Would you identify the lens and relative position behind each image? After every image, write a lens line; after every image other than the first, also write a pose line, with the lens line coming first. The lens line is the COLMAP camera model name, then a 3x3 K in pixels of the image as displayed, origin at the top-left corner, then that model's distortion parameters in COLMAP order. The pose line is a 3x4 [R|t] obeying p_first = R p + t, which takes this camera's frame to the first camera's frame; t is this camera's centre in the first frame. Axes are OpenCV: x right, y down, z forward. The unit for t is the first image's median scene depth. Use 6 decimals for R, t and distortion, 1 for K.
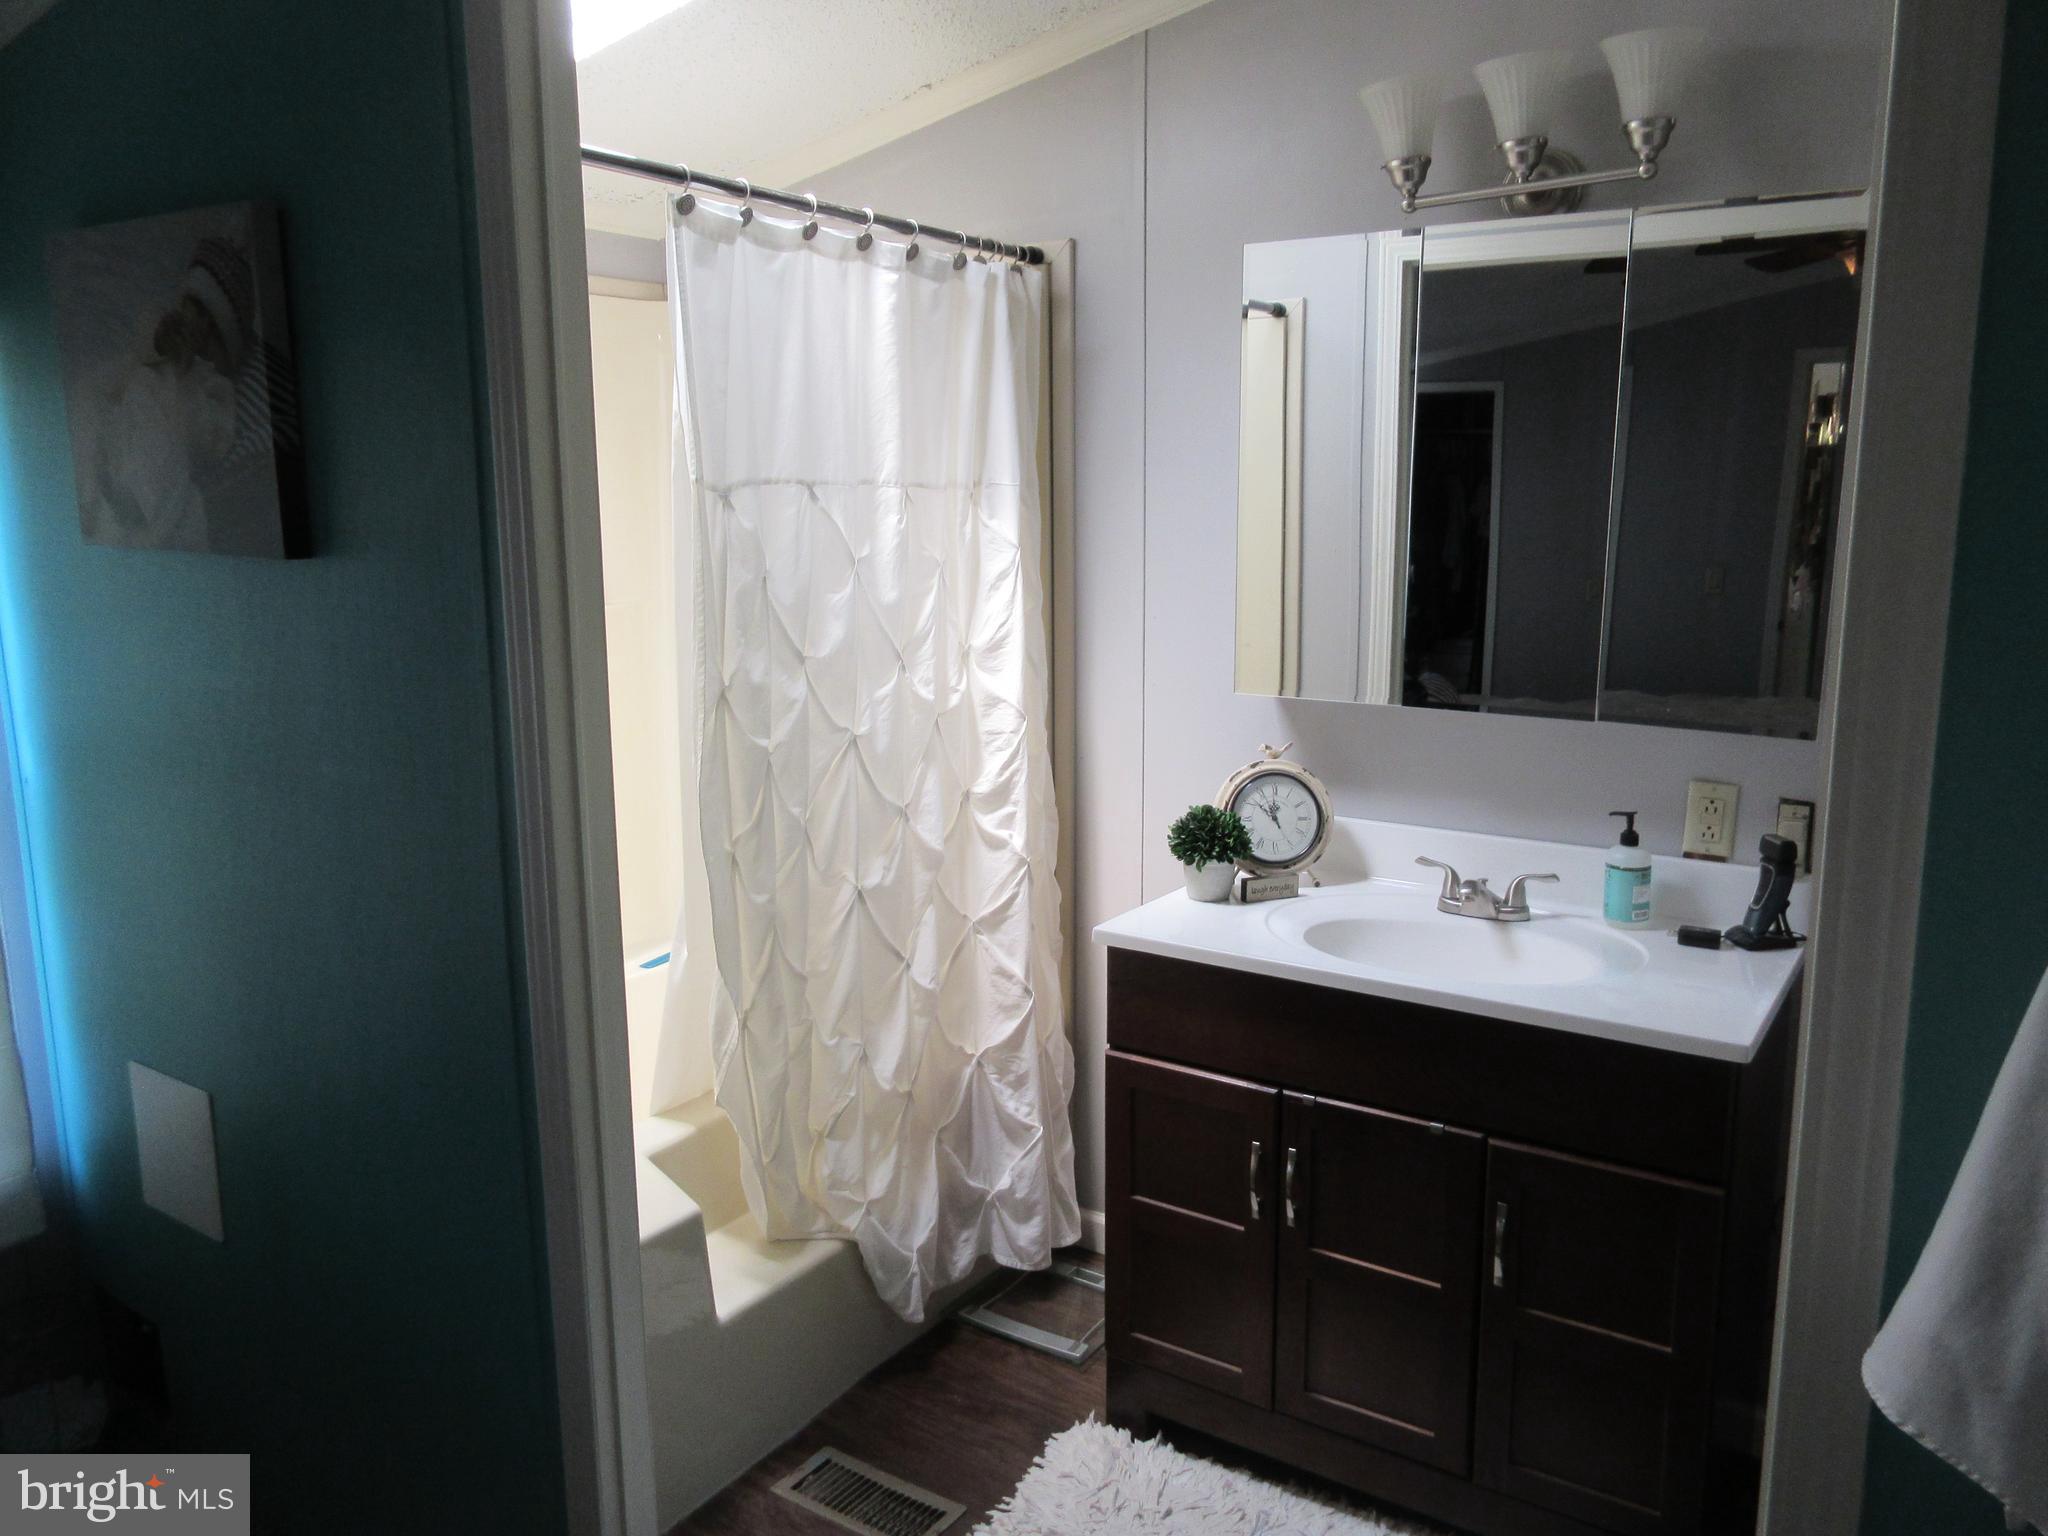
lens RADIAL K [[1537.2, 0, 1024.0], [0, 1537.2, 768.0], [0, 0, 1]] dist [-0.002279, -0.002017]
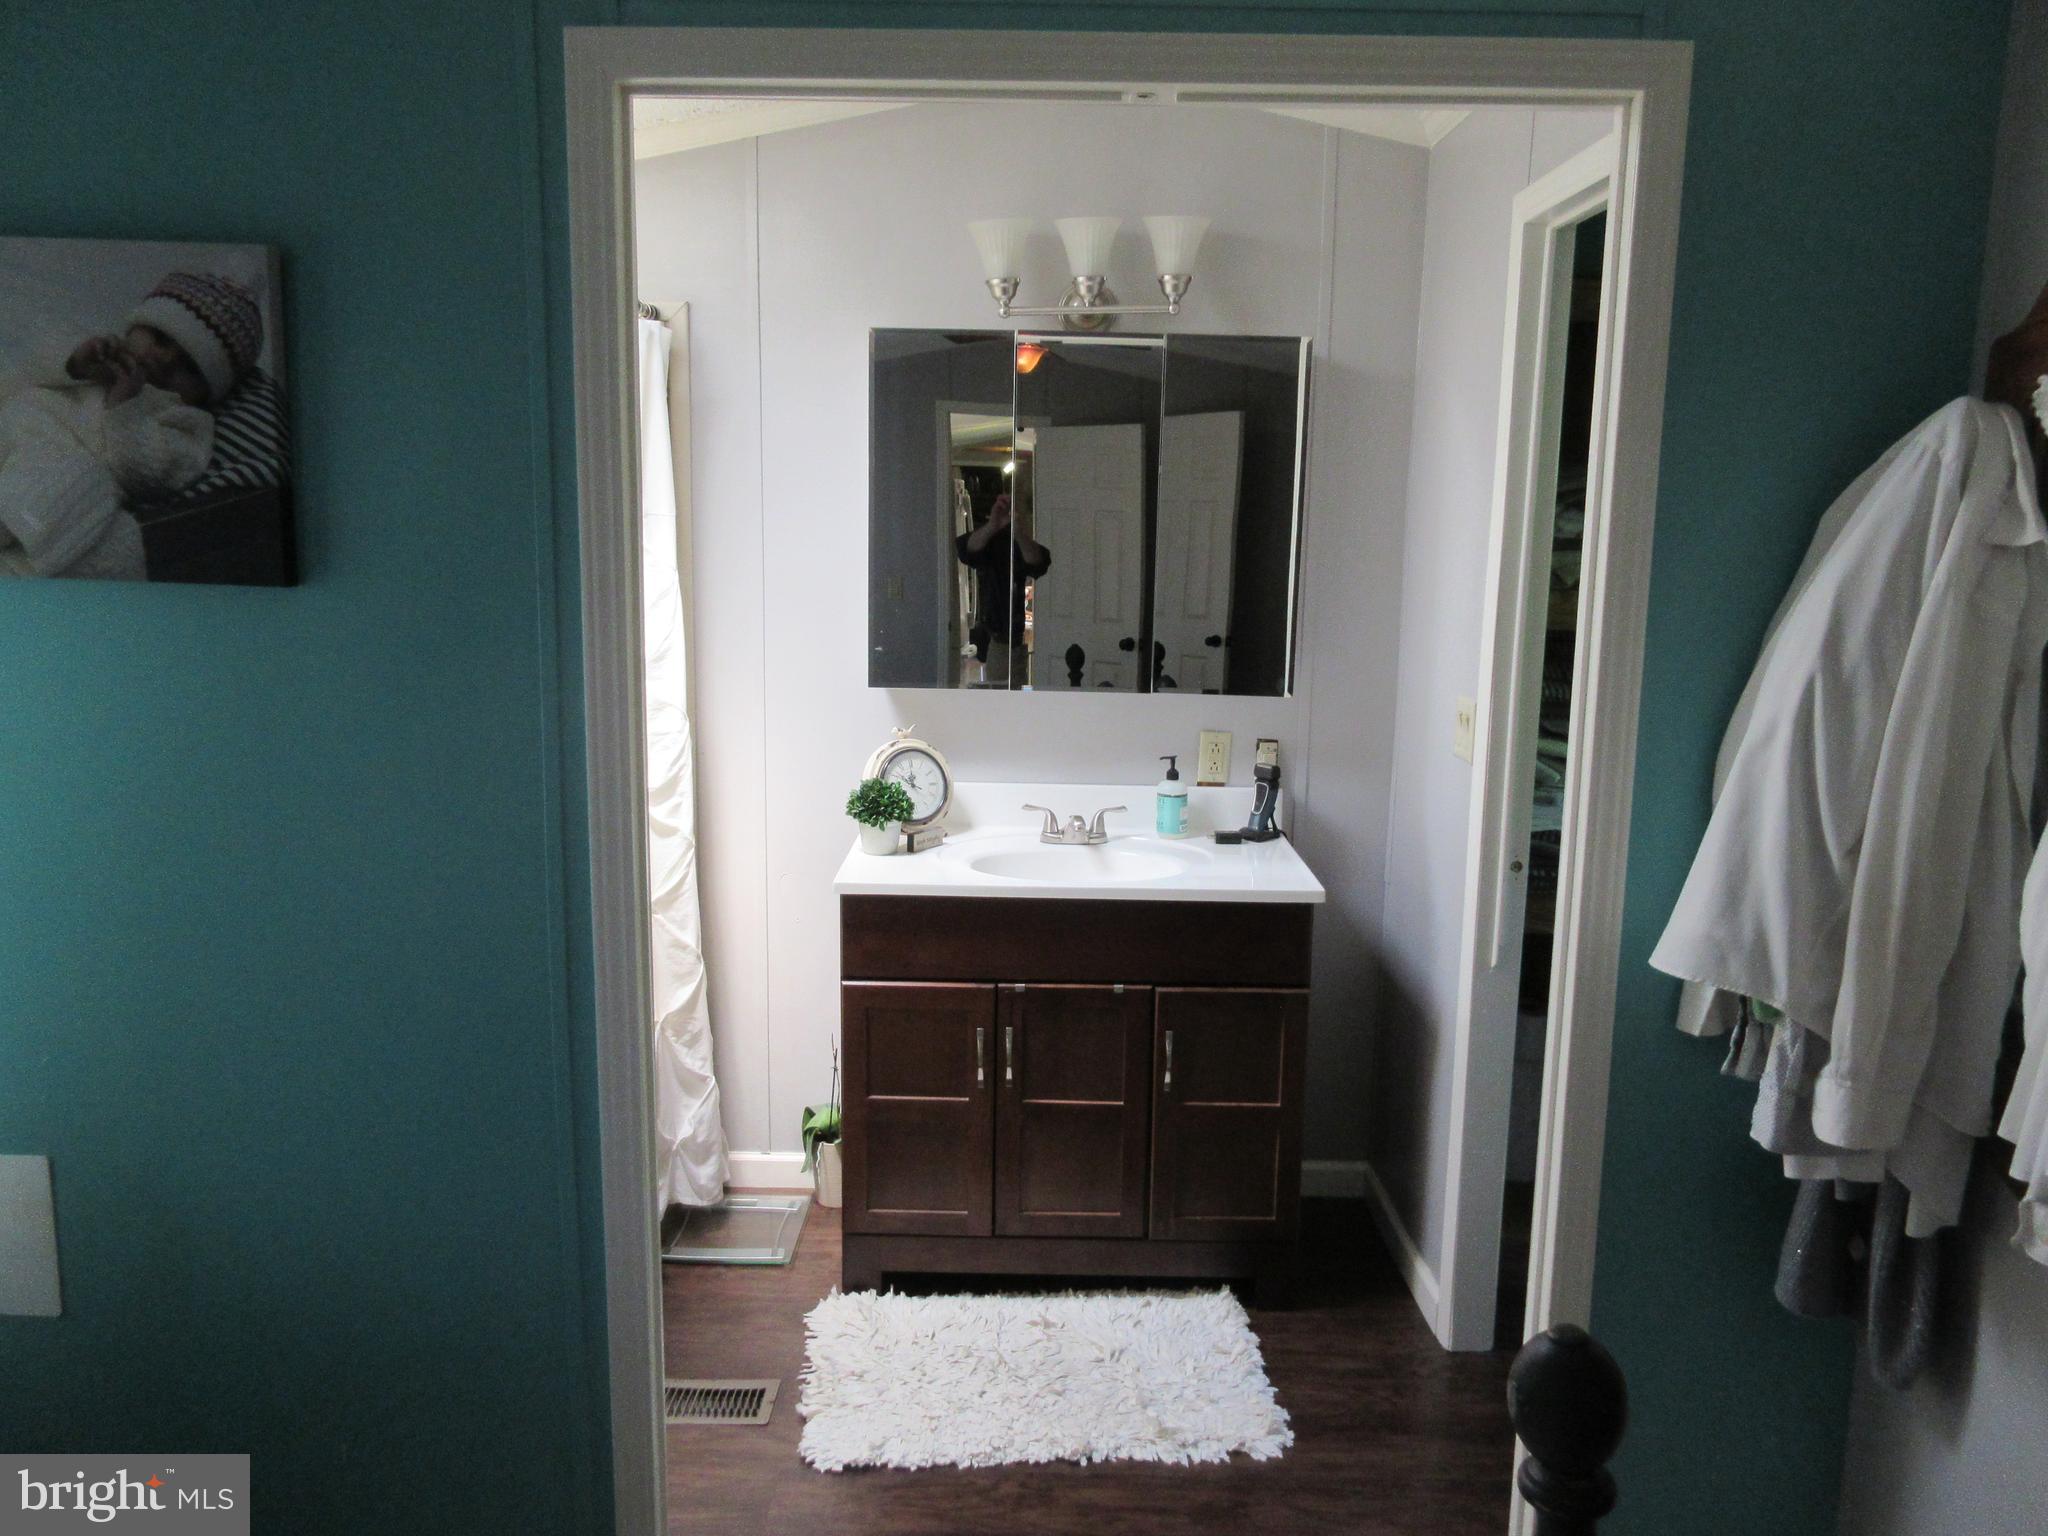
lens RADIAL K [[1537.2, 0, 1024.0], [0, 1537.2, 768.0], [0, 0, 1]] dist [-0.002279, -0.002017]
pose [[0.832525, -0.073732, 0.549059, -0.481756], [0.078768, 0.996789, 0.014423, 0.008050], [-0.548359, 0.031241, 0.835659, -0.105467]]
